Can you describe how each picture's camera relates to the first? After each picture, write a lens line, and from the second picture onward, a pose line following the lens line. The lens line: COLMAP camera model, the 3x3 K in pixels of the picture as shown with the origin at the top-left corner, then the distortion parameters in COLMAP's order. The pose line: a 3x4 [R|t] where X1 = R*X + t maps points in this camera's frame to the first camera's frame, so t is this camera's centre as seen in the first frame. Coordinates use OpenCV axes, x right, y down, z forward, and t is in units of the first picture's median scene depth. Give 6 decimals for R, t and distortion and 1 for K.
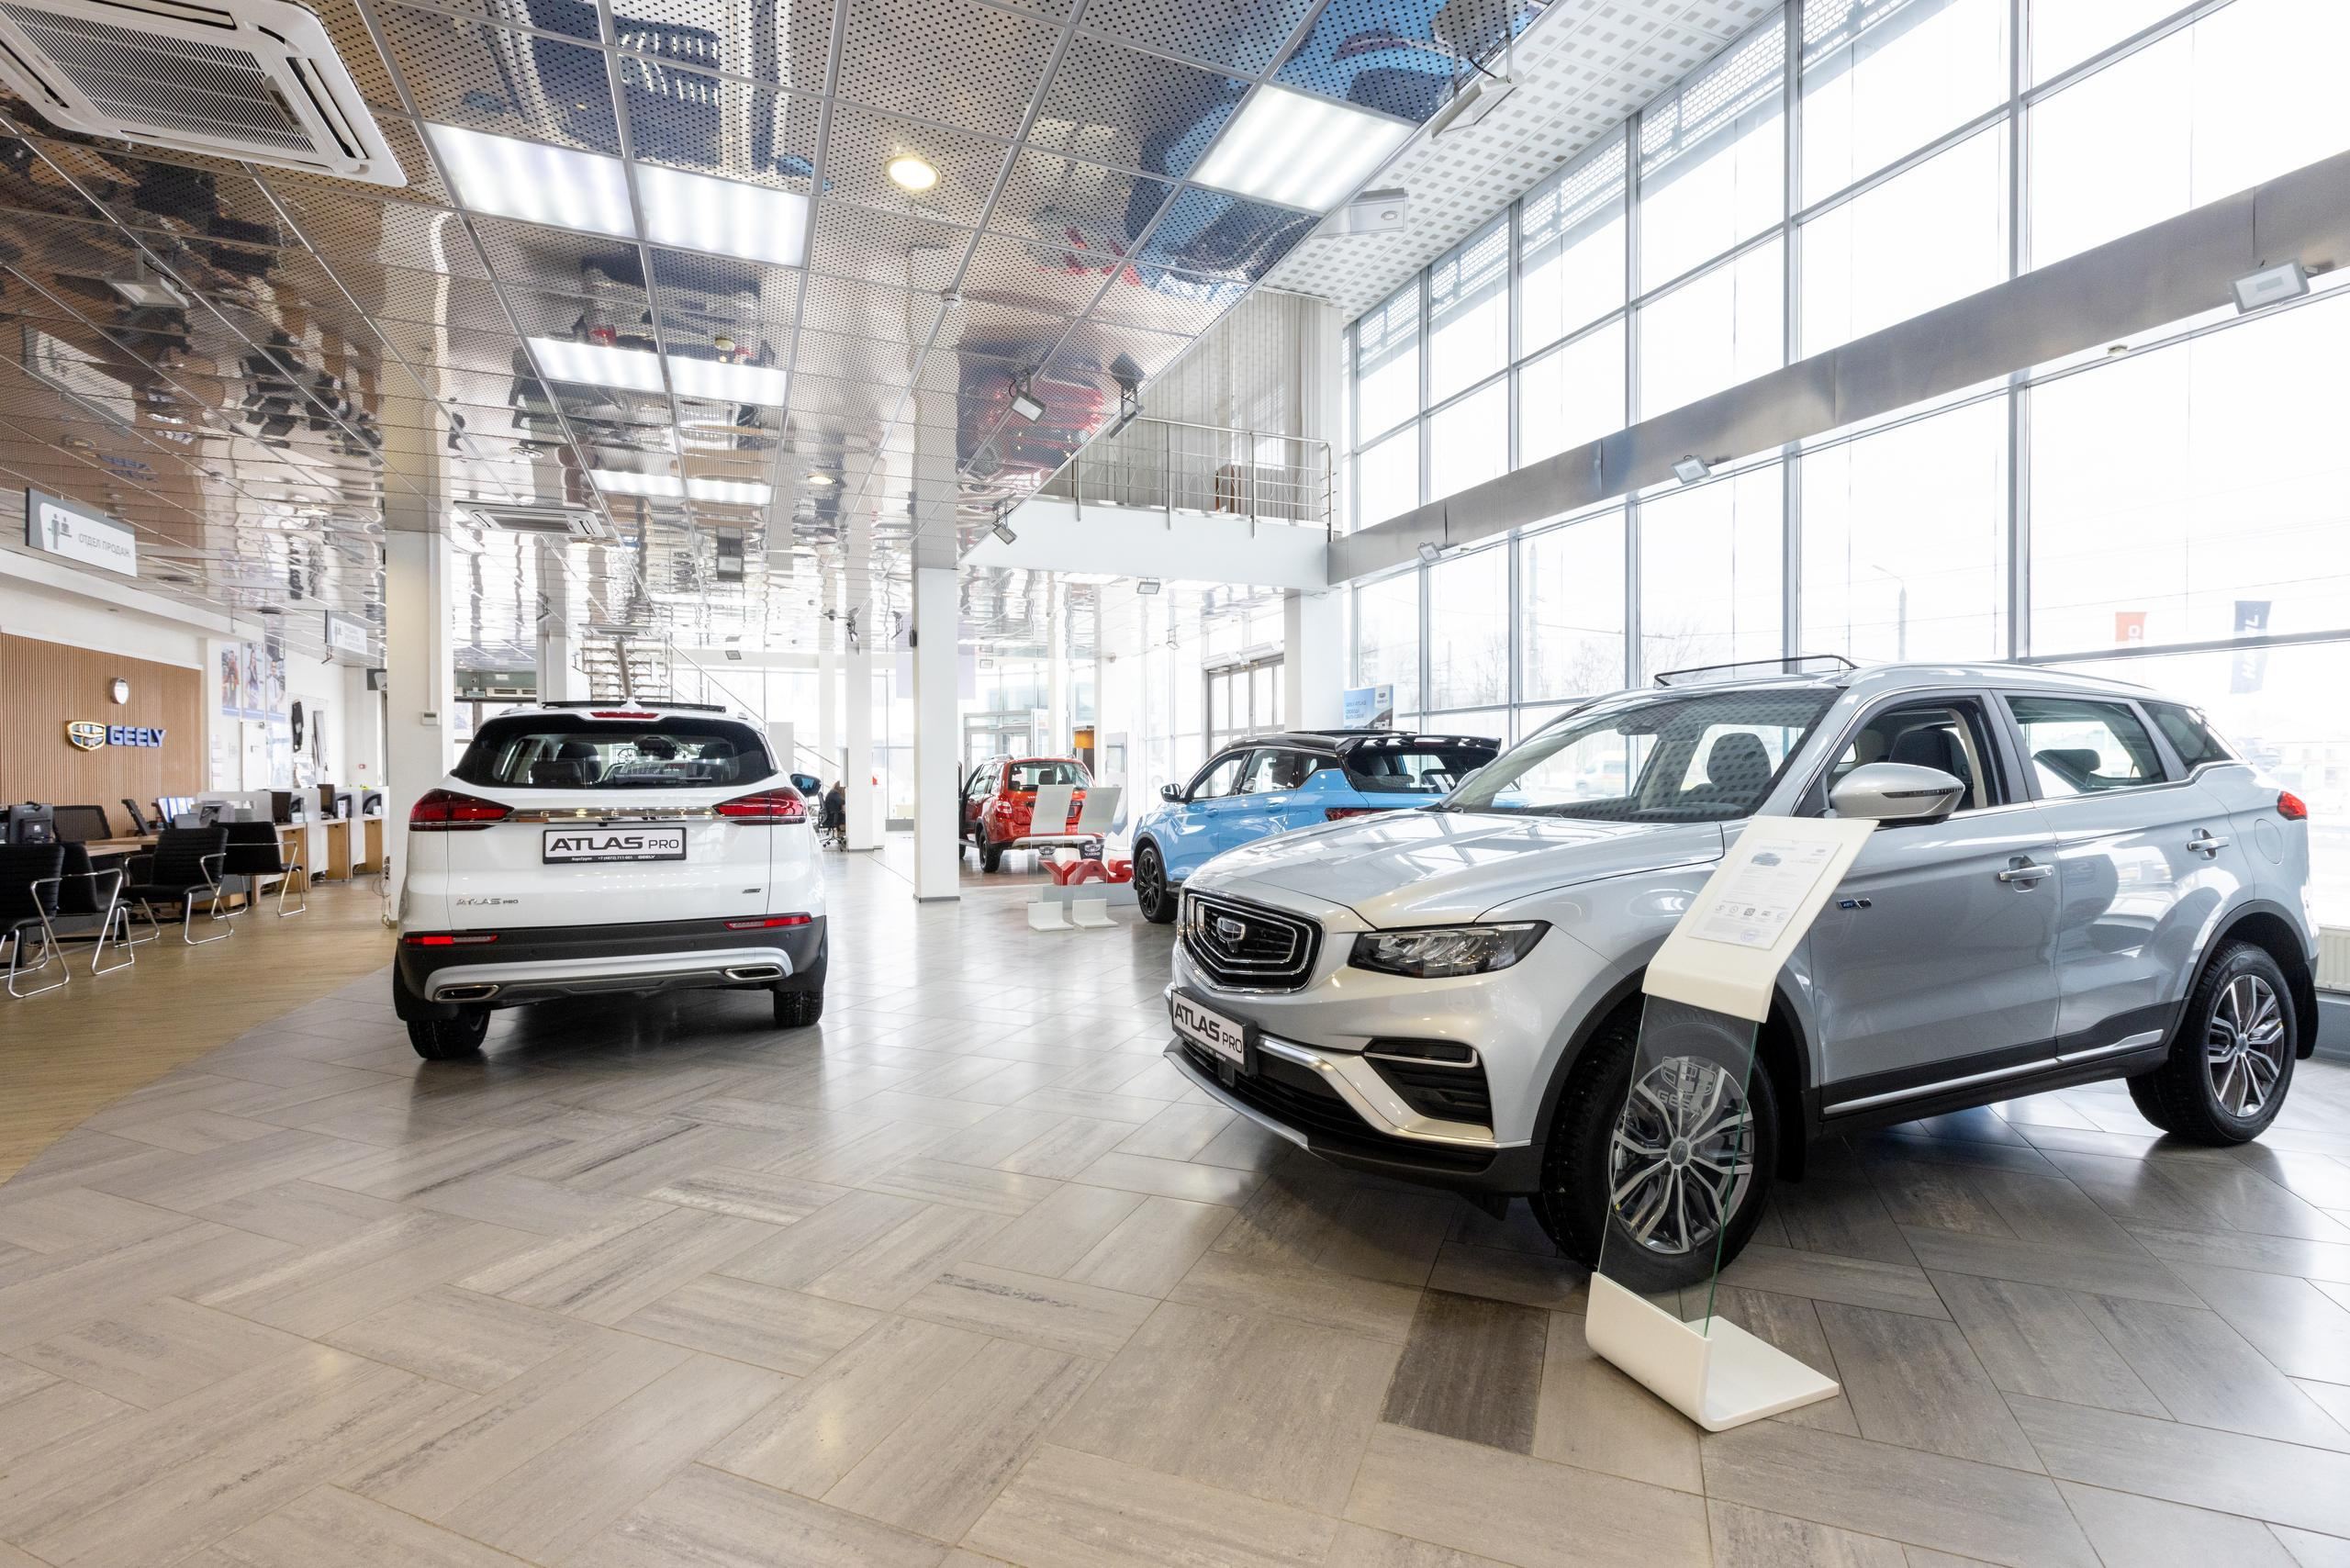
lens RADIAL K [[1053.4, 0, 1175.0], [0, 1053.4, 784.0], [0, 0, 1]] dist [-0.001355, -0.000128]
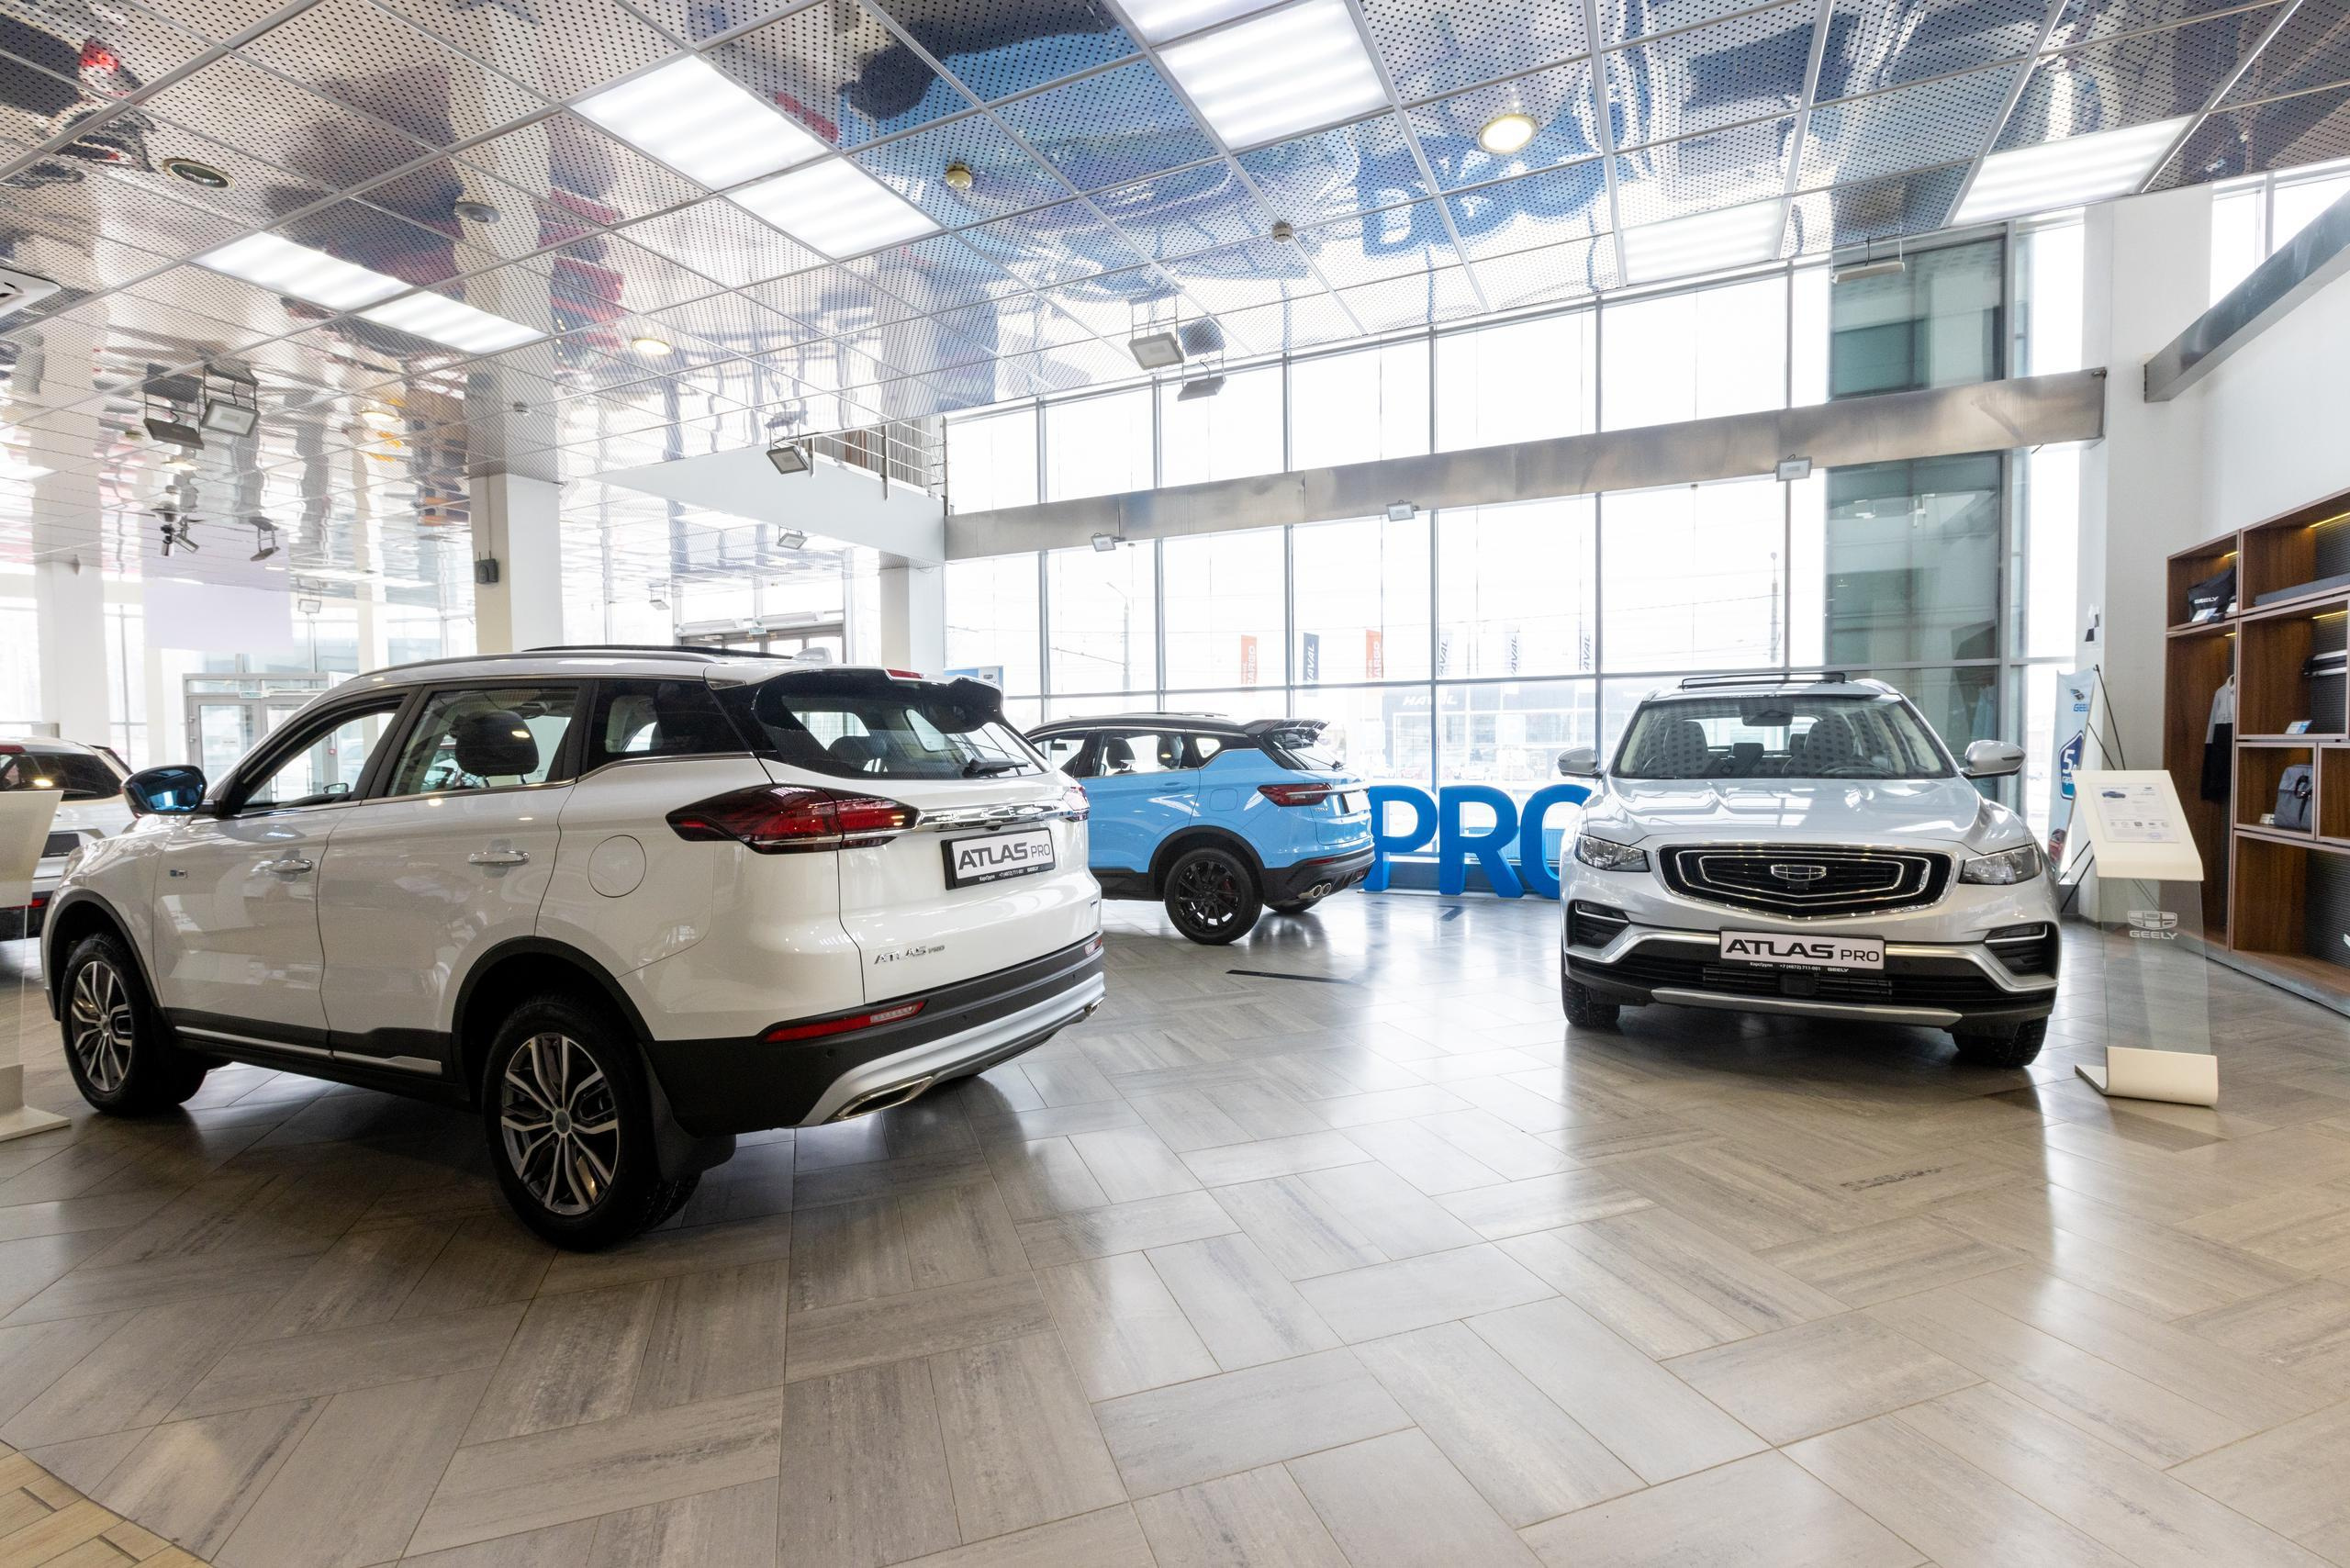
lens RADIAL K [[1053.4, 0, 1175.0], [0, 1053.4, 784.0], [0, 0, 1]] dist [-0.001355, -0.000128]
pose [[0.745838, -0.025860, 0.665625, -0.960524], [0.015978, 0.999653, 0.020933, -0.004448], [-0.665936, -0.004977, 0.745992, 0.399663]]
